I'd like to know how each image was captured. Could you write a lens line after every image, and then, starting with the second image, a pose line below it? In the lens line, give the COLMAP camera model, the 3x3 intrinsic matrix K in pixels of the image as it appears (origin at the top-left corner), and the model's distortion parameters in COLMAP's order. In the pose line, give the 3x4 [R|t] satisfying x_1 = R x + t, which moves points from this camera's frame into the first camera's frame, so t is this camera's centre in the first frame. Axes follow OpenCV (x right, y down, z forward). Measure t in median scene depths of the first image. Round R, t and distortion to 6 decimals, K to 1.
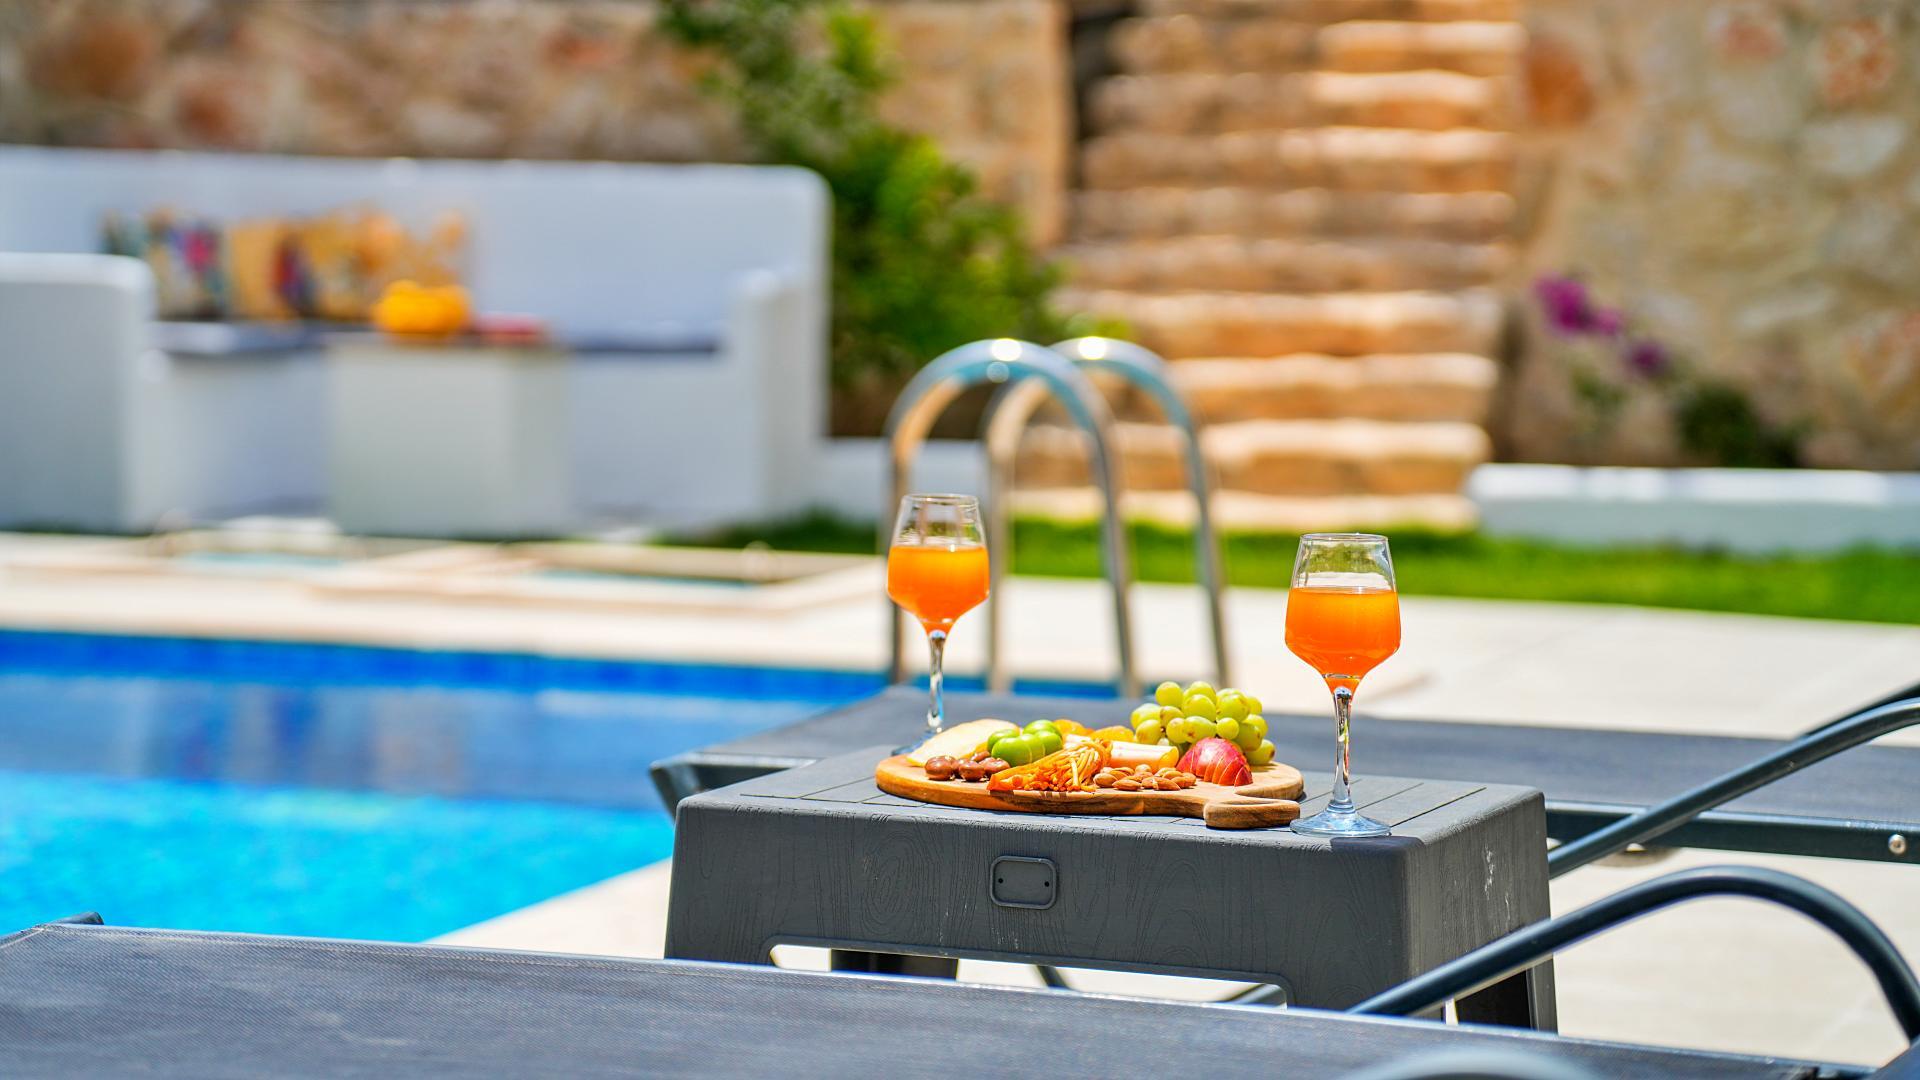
lens RADIAL K [[4534.6, 0, 960.0], [0, 4534.6, 540.0], [0, 0, 1]] dist [0.706049, 0.093130]
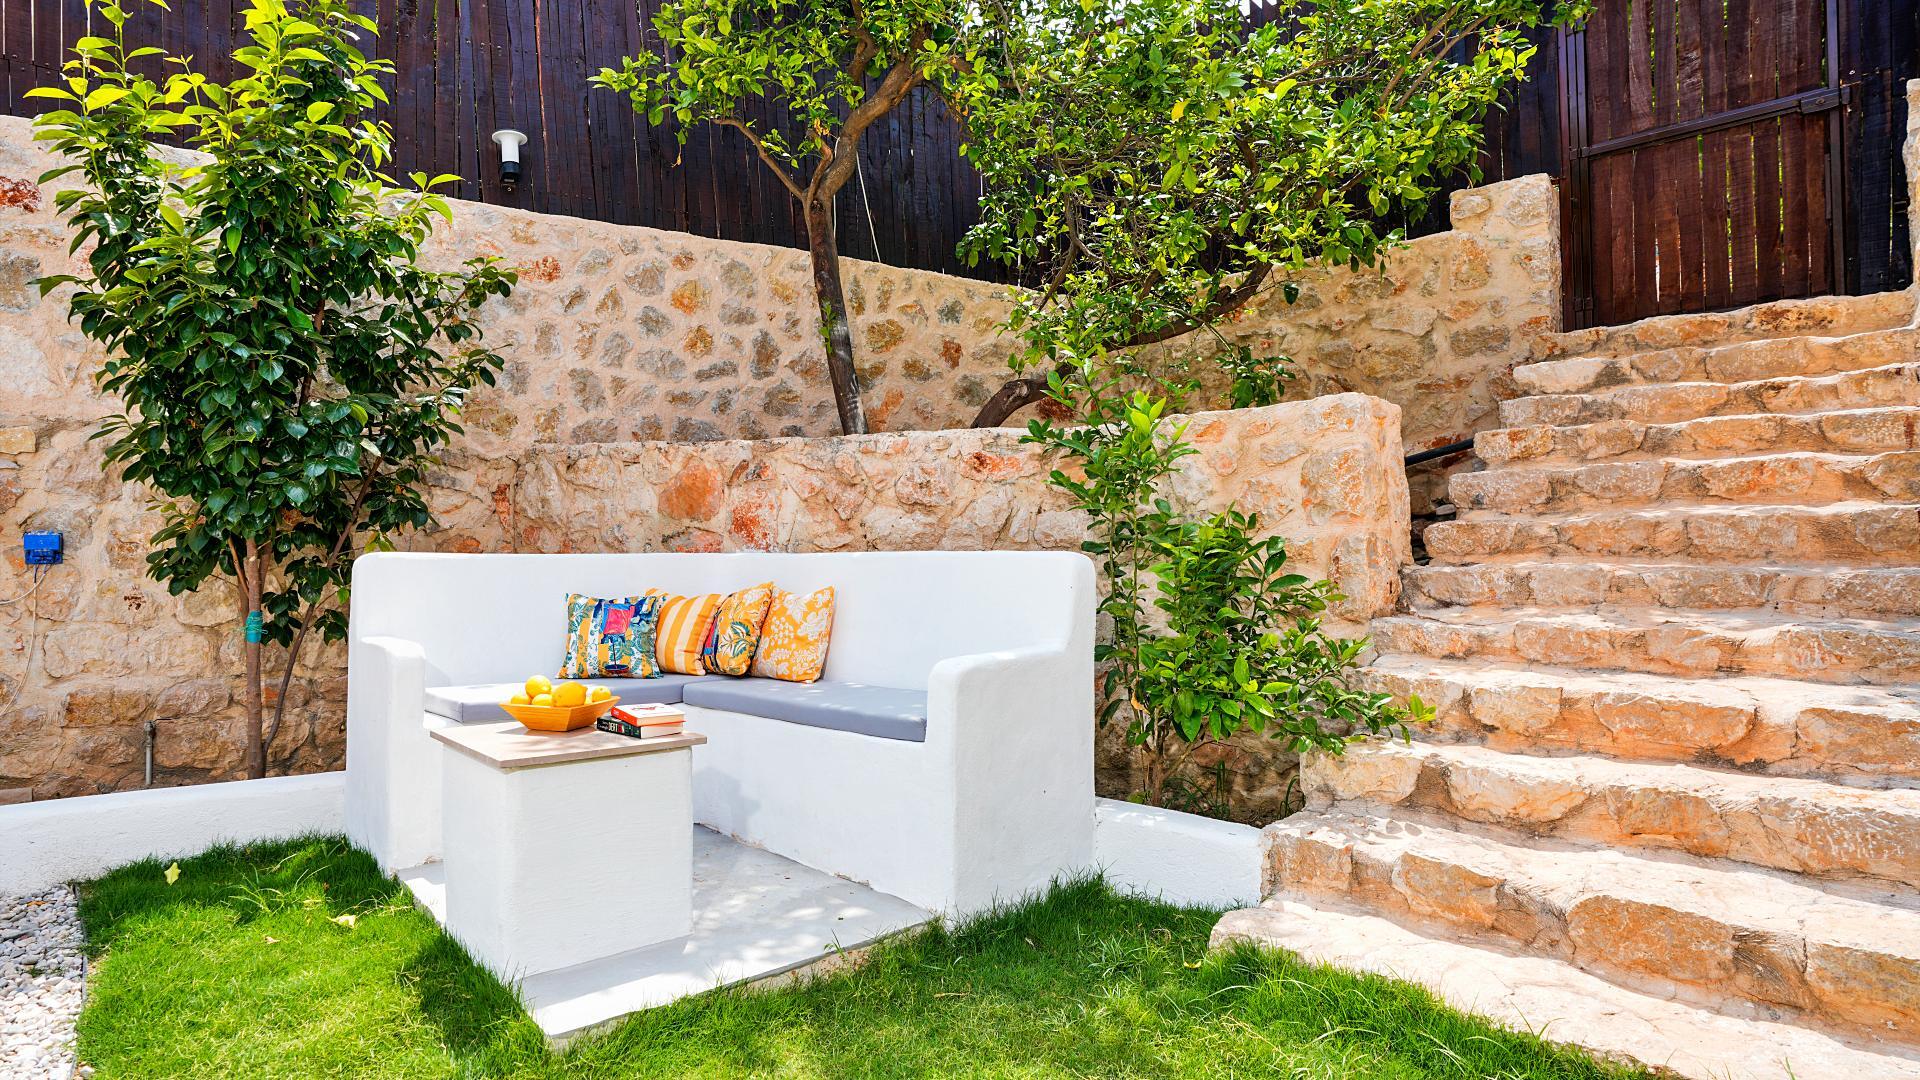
lens RADIAL K [[1010.8, 0, 879.3], [0, 1010.8, 534.3], [0, 0, 1]] dist [-0.062793, 0.030866]
pose [[0.828715, -0.028534, -0.558943, 0.058048], [-0.026244, 0.995620, -0.089736, -0.061836], [0.559055, 0.089034, 0.824336, 0.778603]]
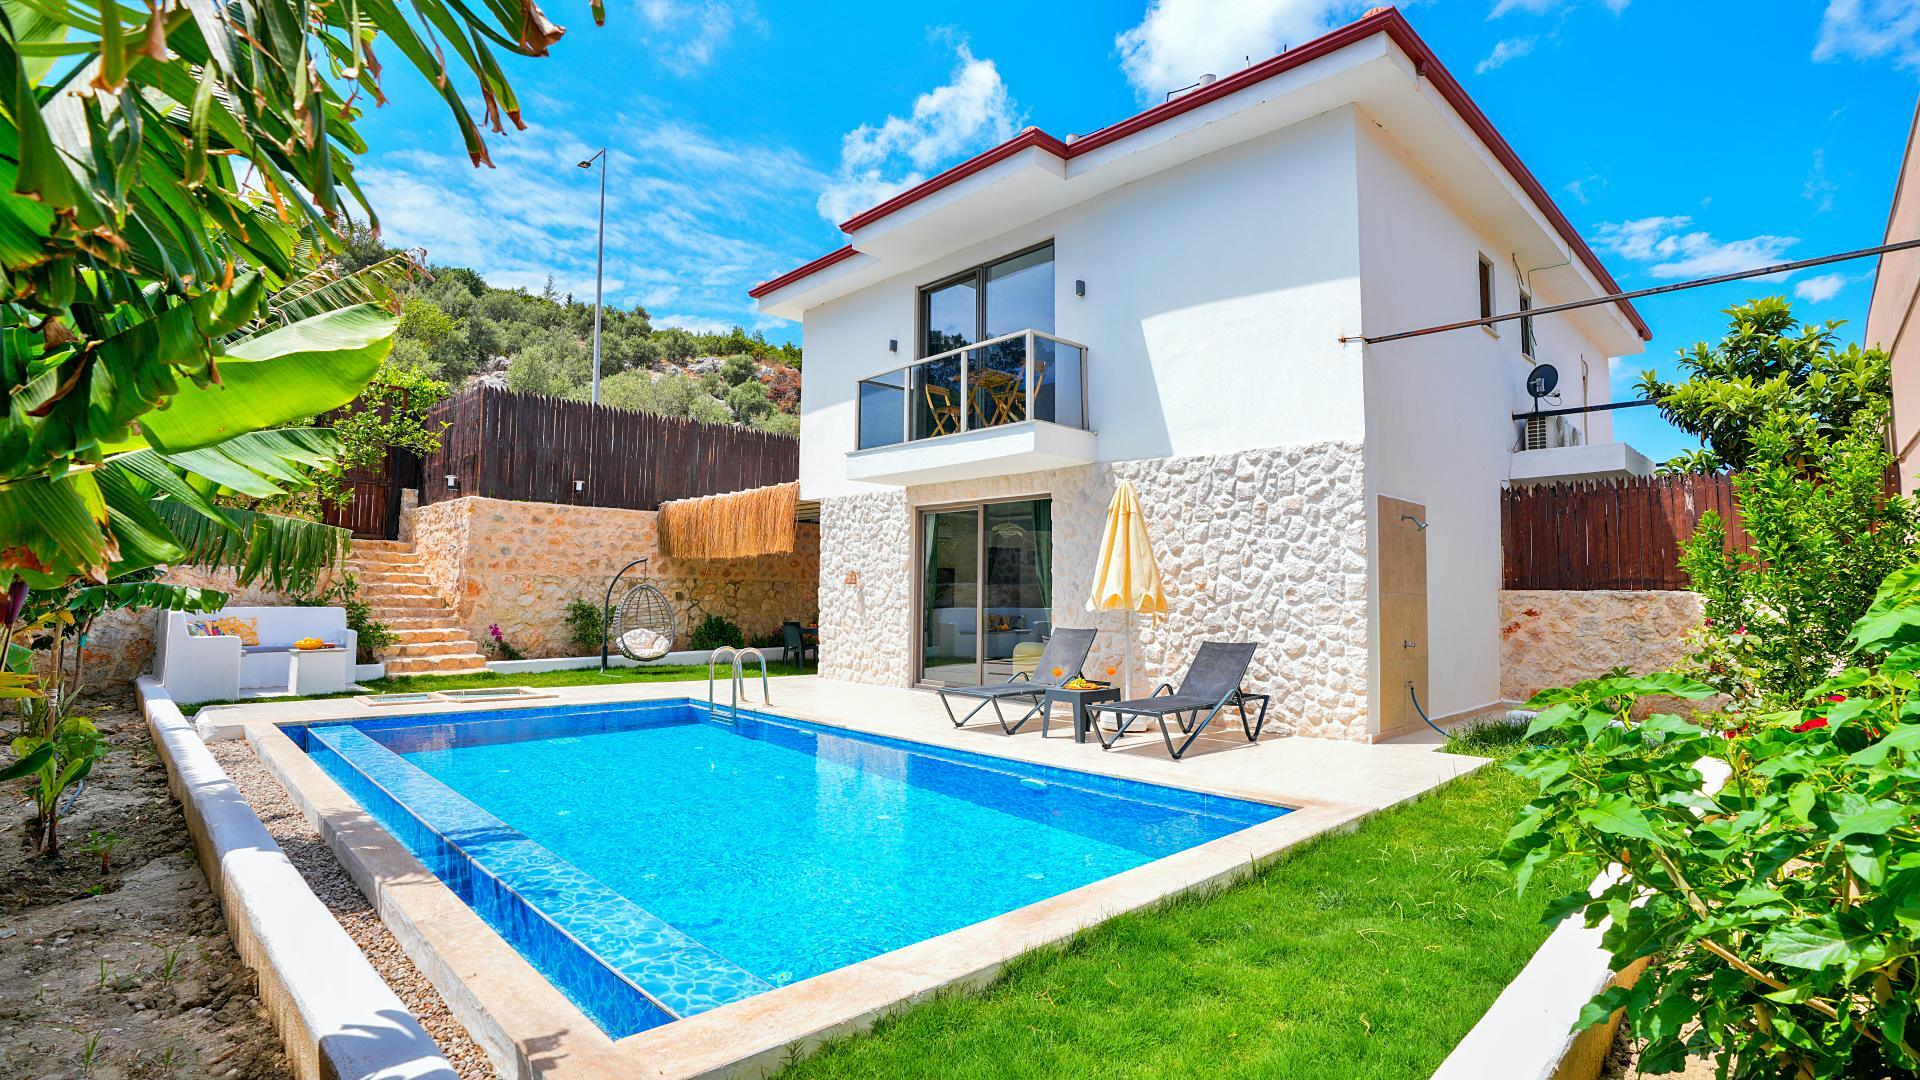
lens RADIAL K [[890.0, 0, 960.0], [0, 890.0, 540.0], [0, 0, 1]] dist [-0.077200, 0.032867]
pose [[0.443491, 0.044910, 0.895153, -0.537714], [0.059461, 0.995069, -0.079382, -0.041113], [-0.894304, 0.088432, 0.438634, 0.053637]]
